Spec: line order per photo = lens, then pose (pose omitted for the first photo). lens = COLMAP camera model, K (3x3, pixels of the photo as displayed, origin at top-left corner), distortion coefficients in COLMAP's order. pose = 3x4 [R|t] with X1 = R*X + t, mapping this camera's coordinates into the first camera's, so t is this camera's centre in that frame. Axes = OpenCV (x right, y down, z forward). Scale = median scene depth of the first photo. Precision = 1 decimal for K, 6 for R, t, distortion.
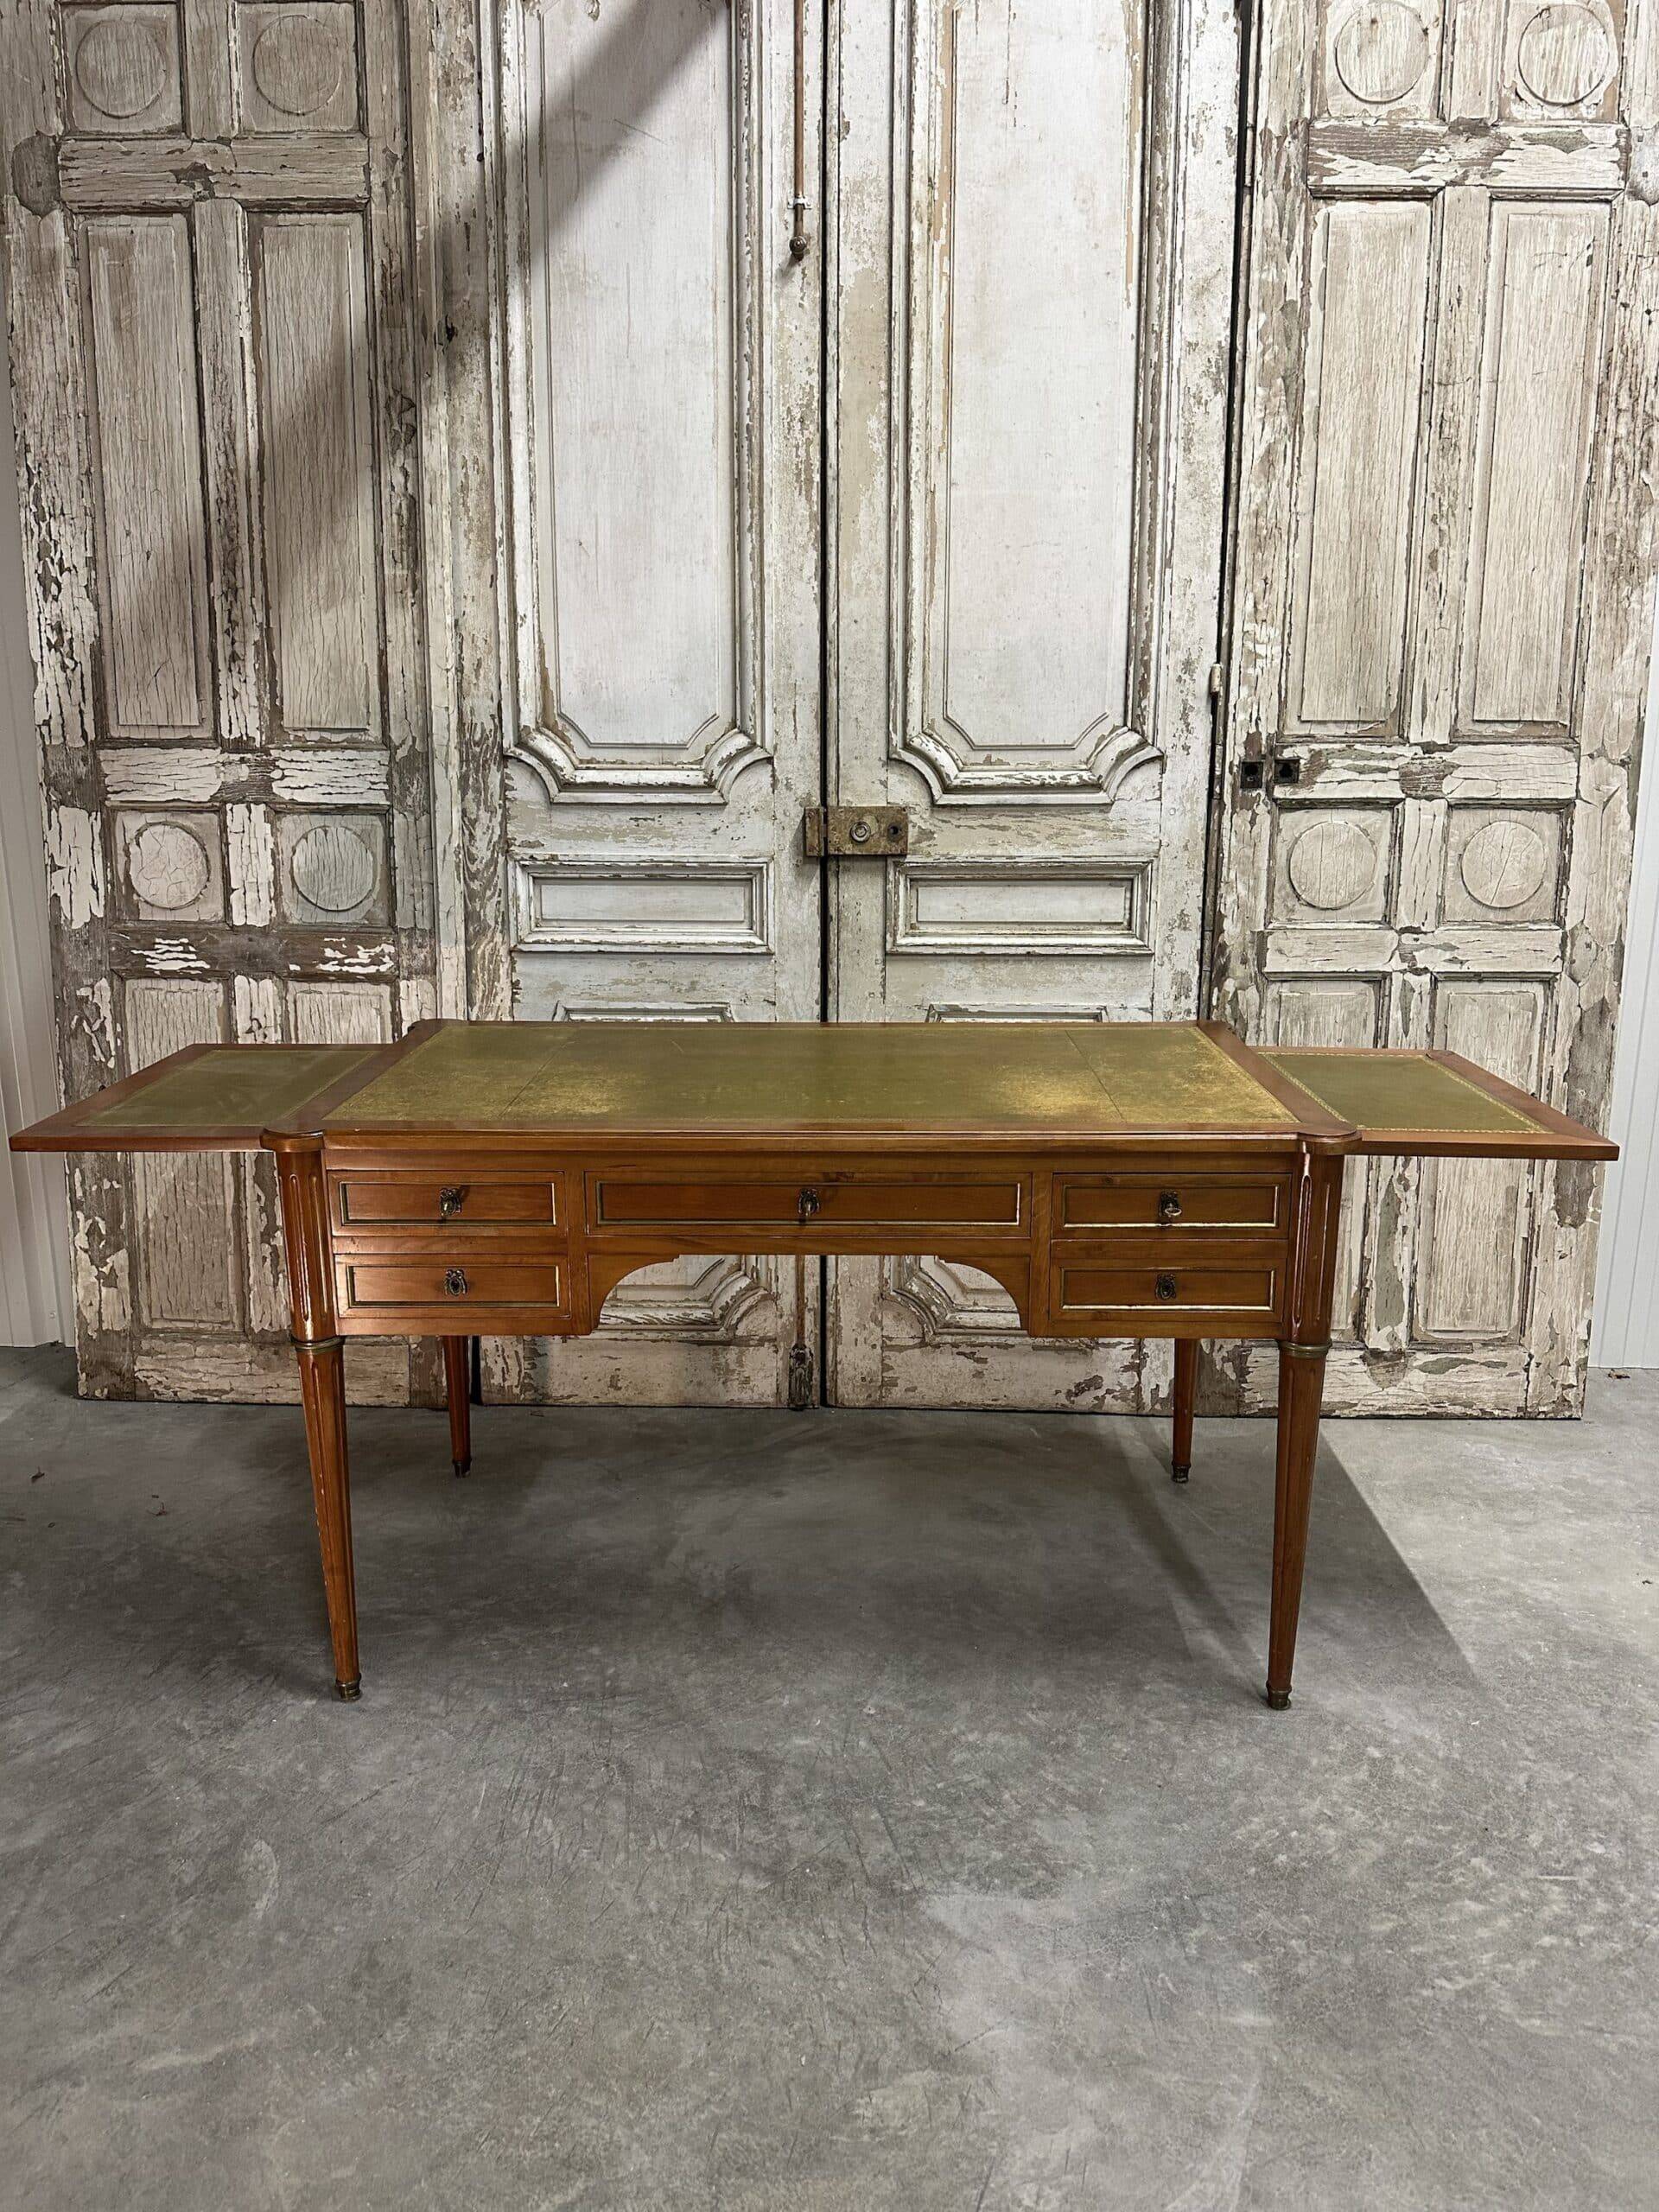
lens RADIAL K [[1566.0, 0, 831.0], [0, 1566.0, 1087.9], [0, 0, 1]] dist [0.019166, -0.027839]
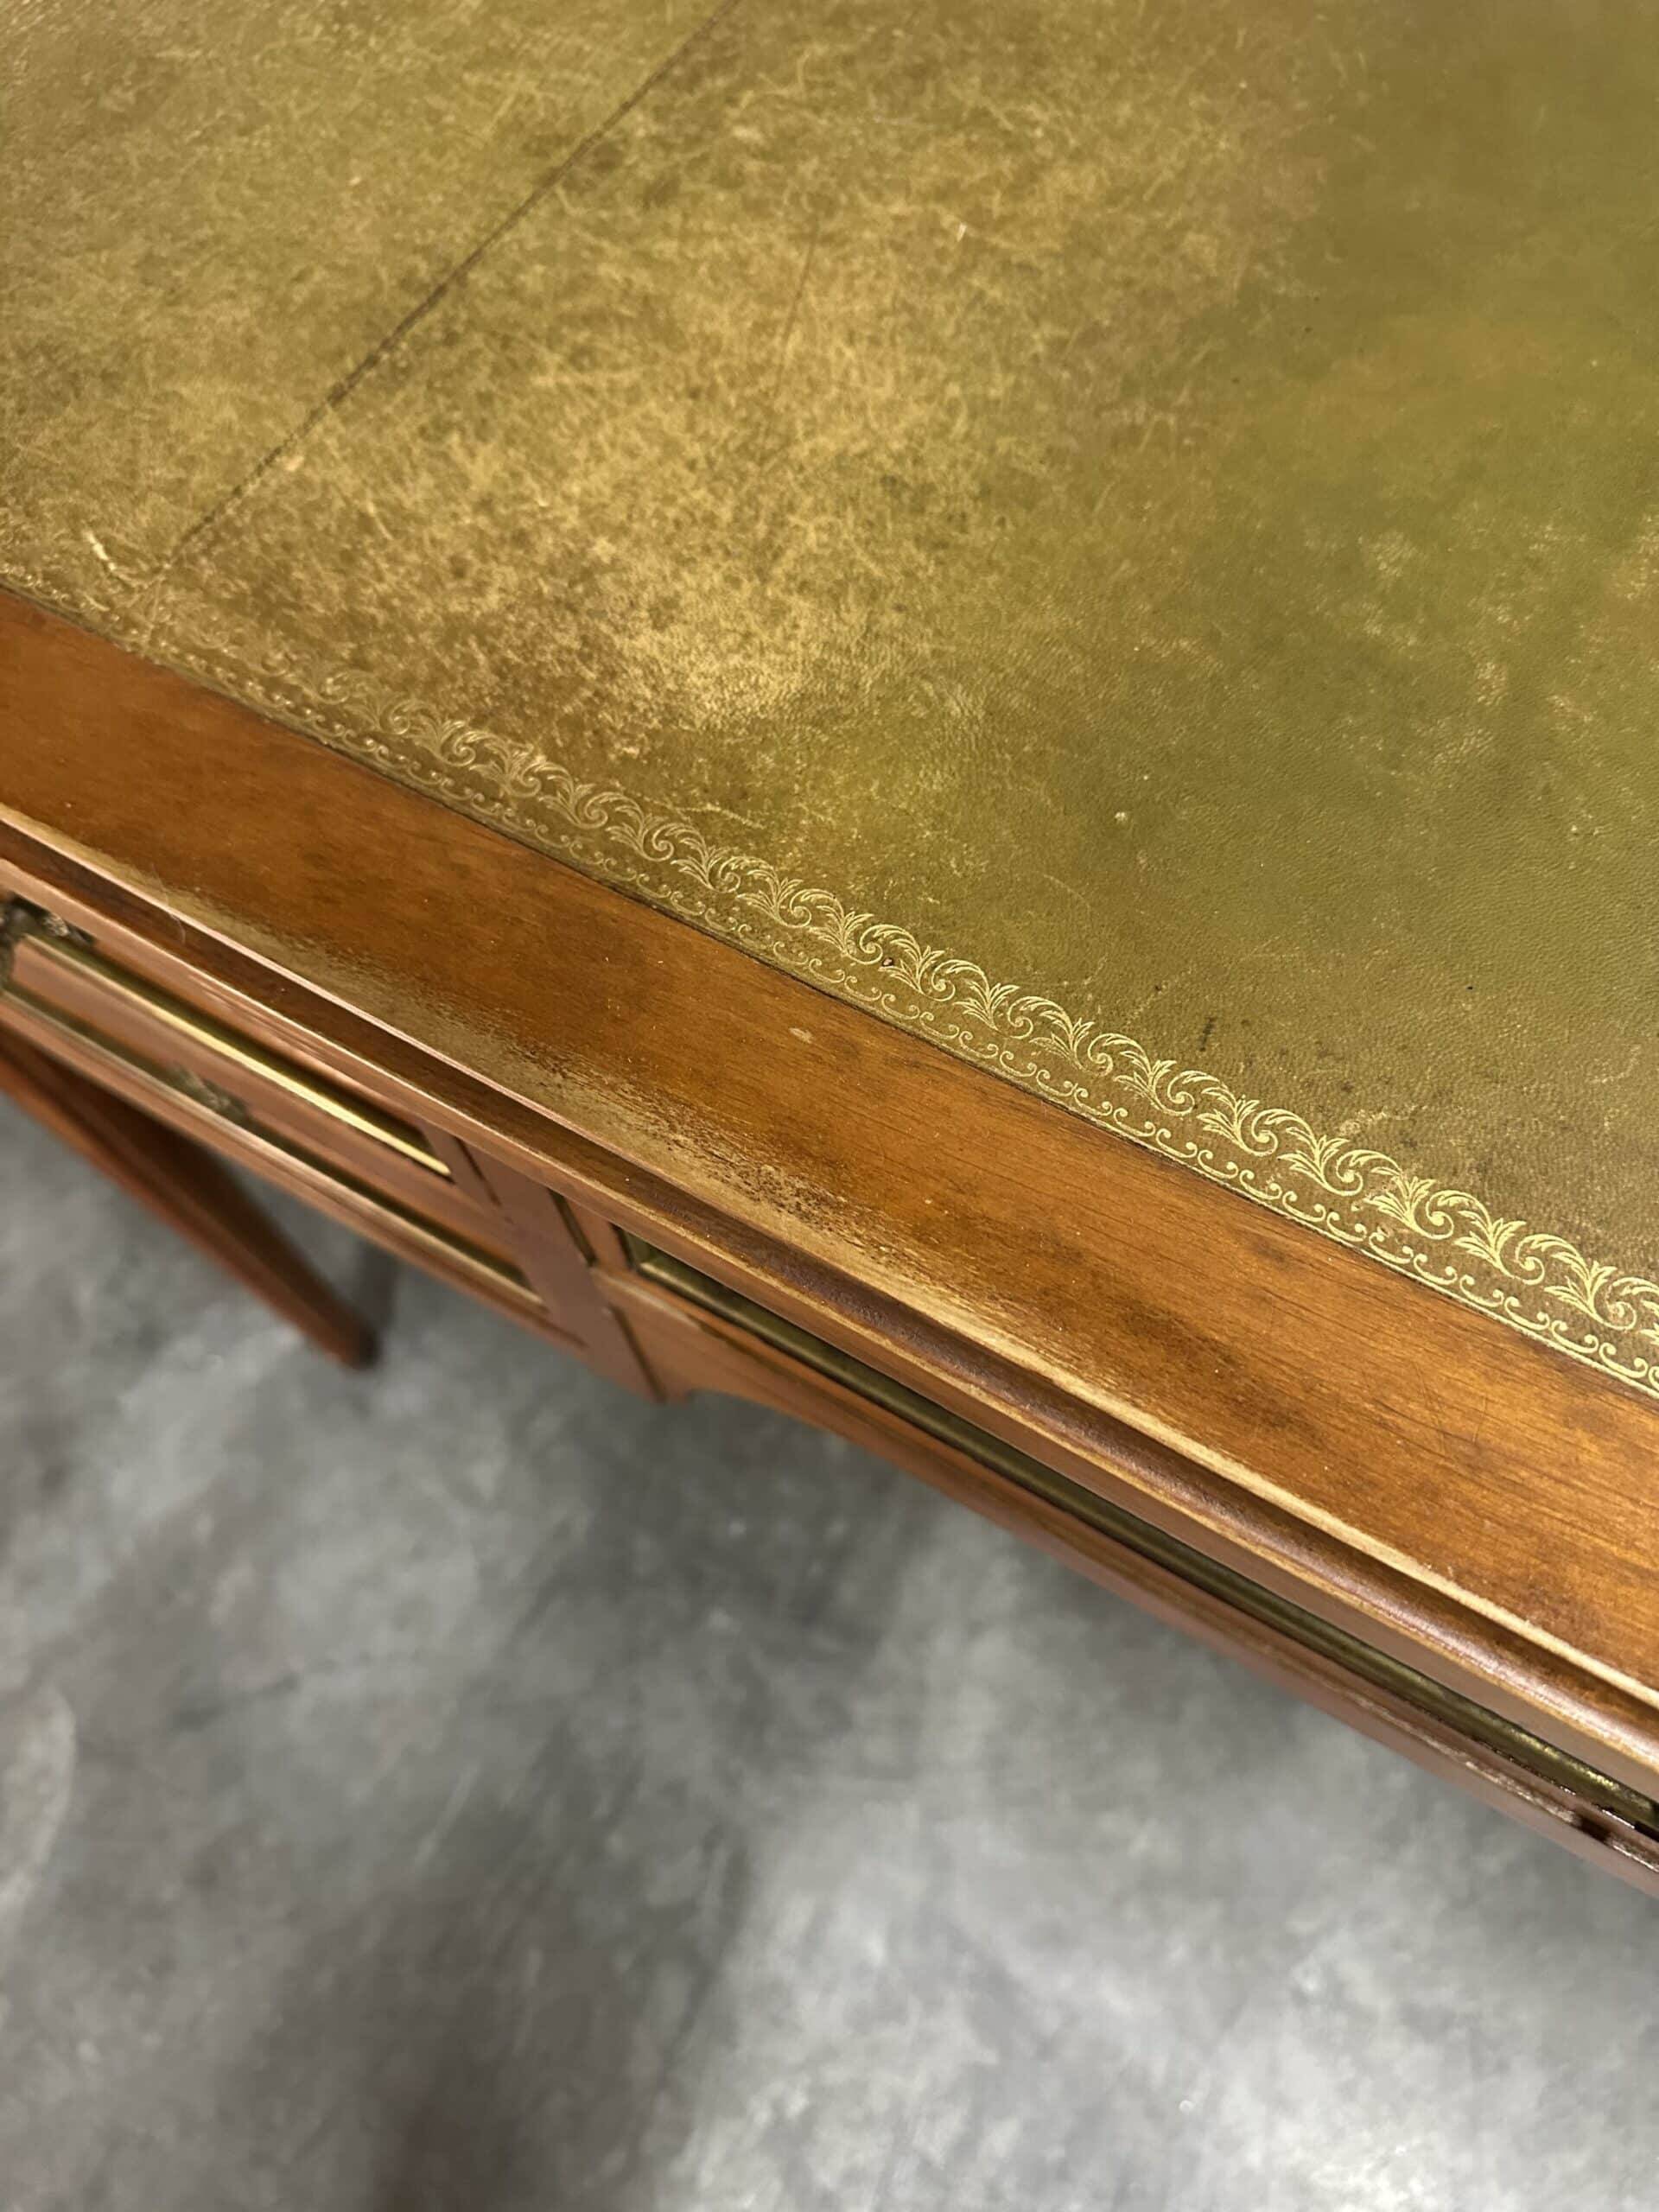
lens RADIAL K [[1566.0, 0, 820.2], [0, 1566.0, 1117.6], [0, 0, 1]] dist [0.019166, -0.027839]
pose [[0.868789, 0.424529, -0.254912, -0.062176], [-0.069812, 0.614652, 0.785703, -0.057220], [0.490236, -0.664815, 0.563640, 0.651039]]
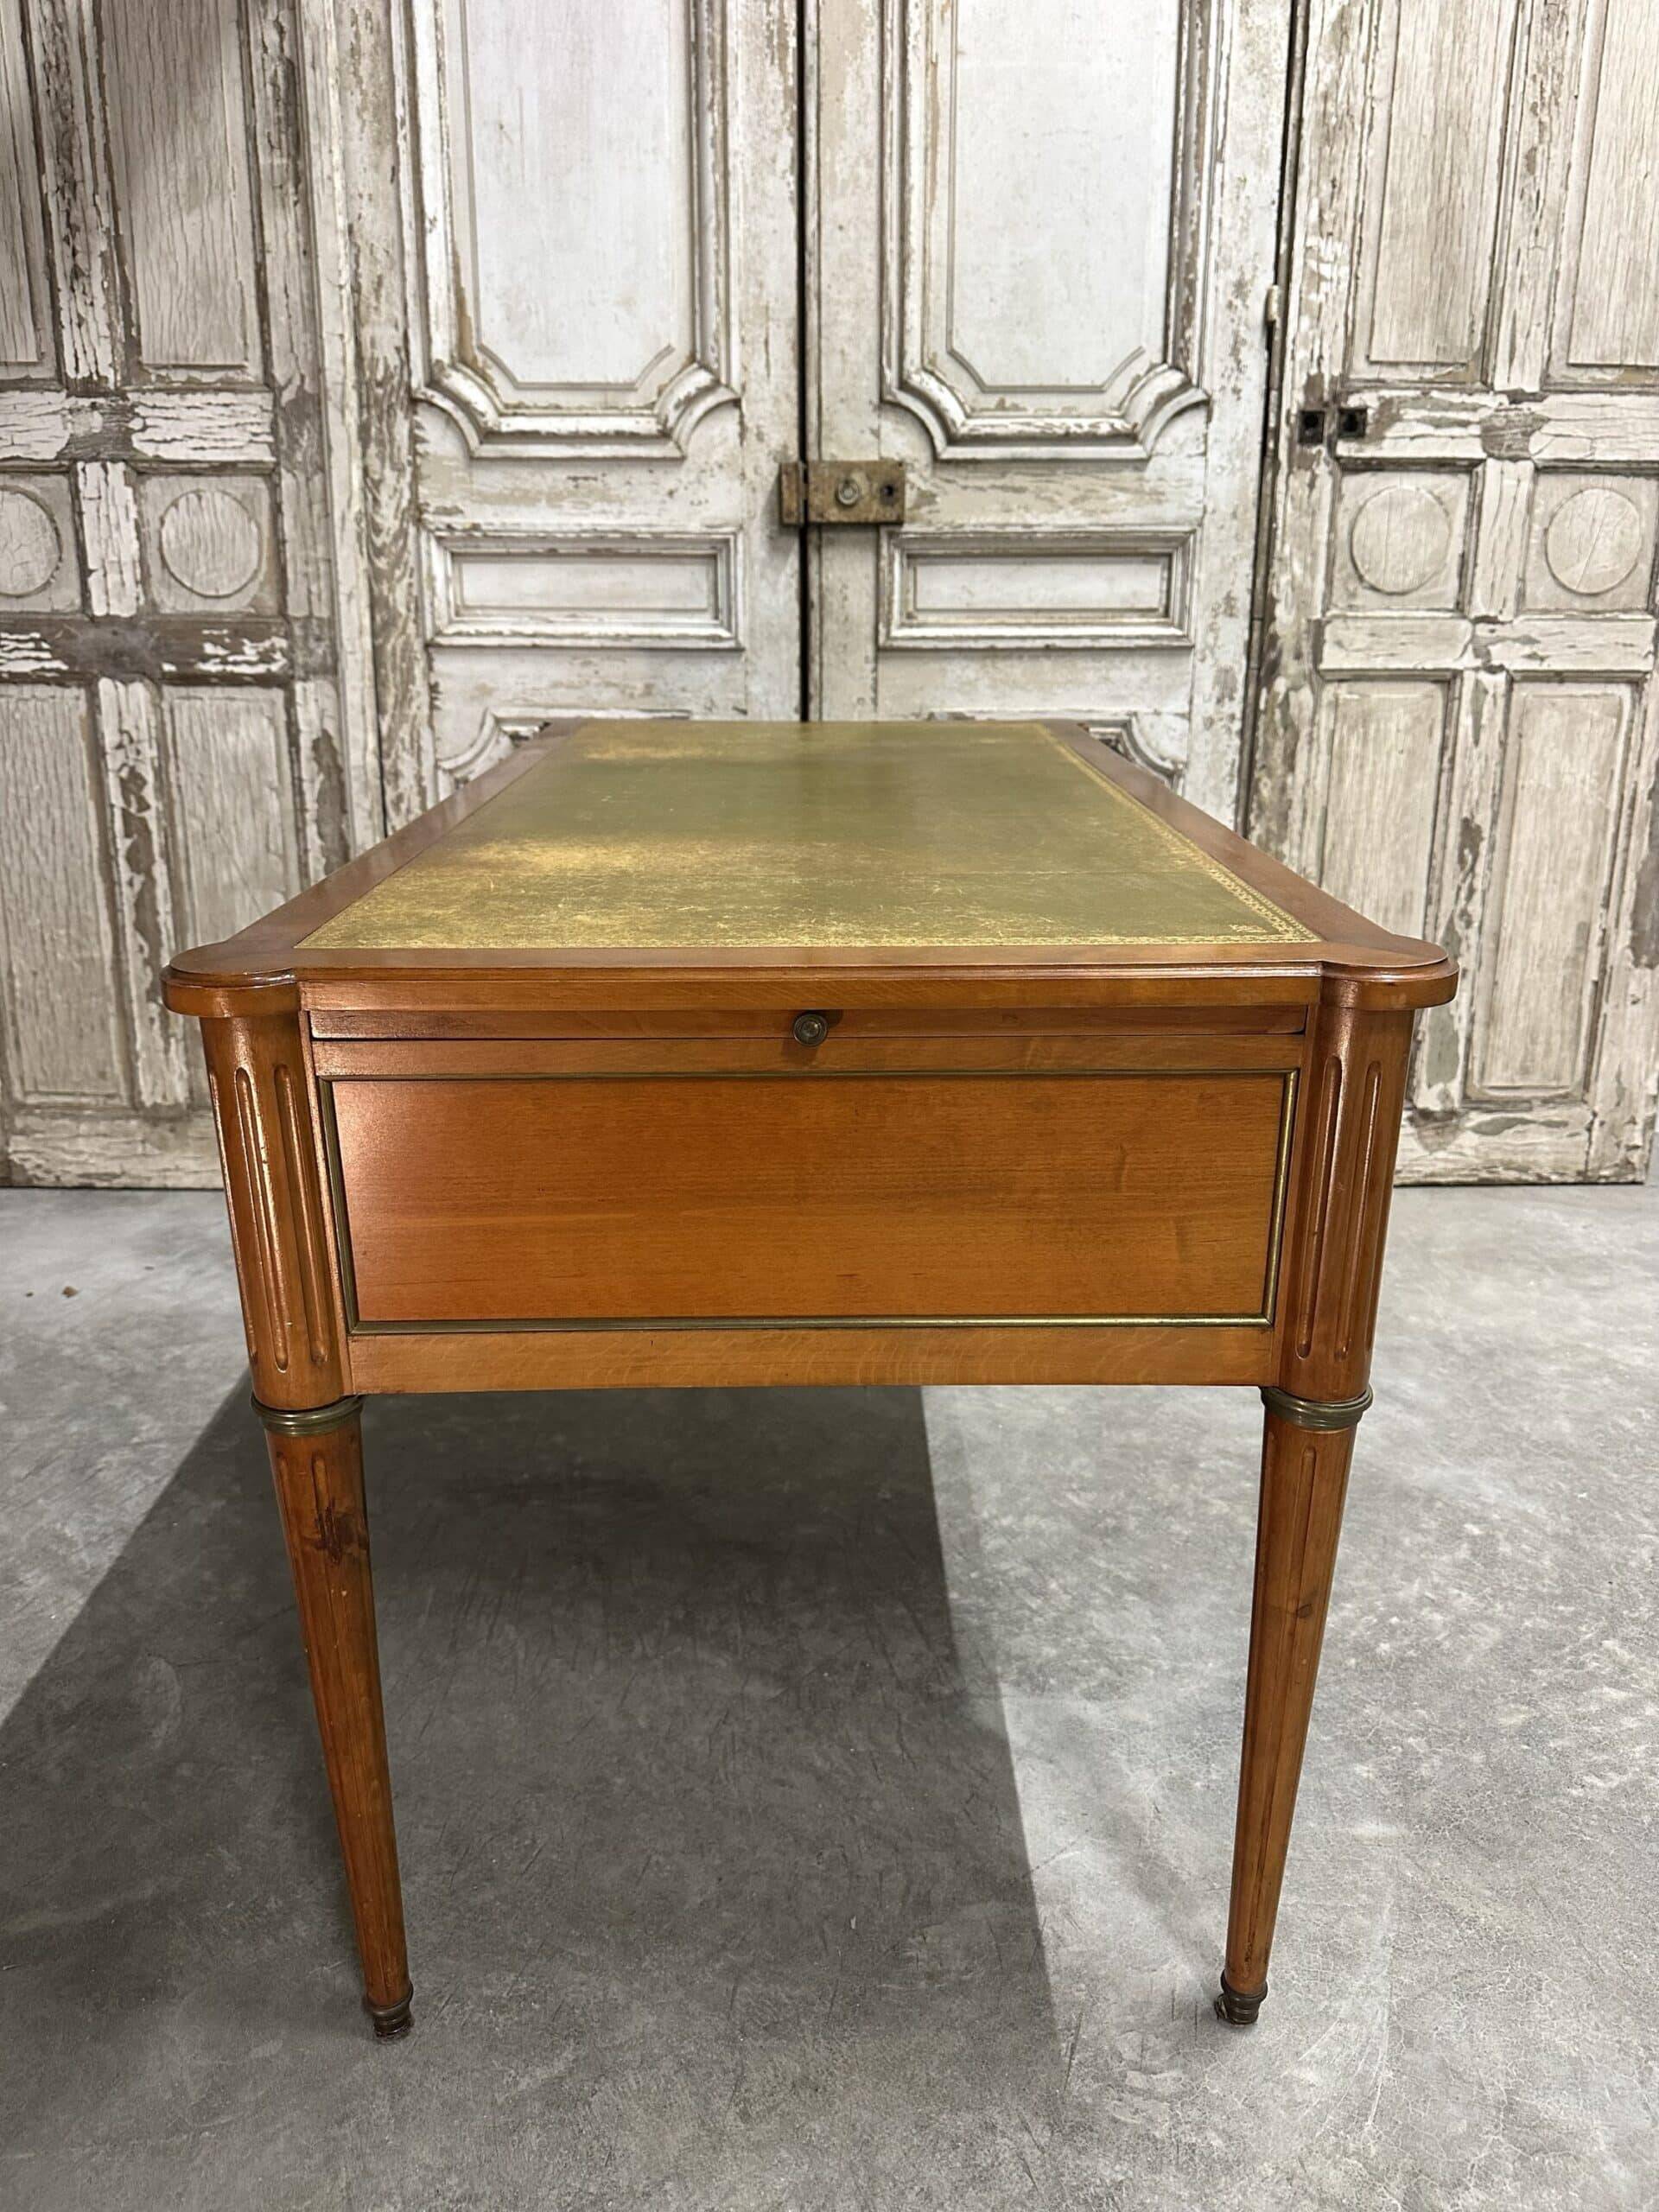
lens RADIAL K [[1566.0, 0, 833.7], [0, 1566.0, 1103.3], [0, 0, 1]] dist [0.019166, -0.027839]
pose [[0.999061, -0.011540, 0.041759, -0.027923], [0.007227, 0.994759, 0.101994, 0.074759], [-0.042717, -0.101597, 0.993908, 0.135815]]
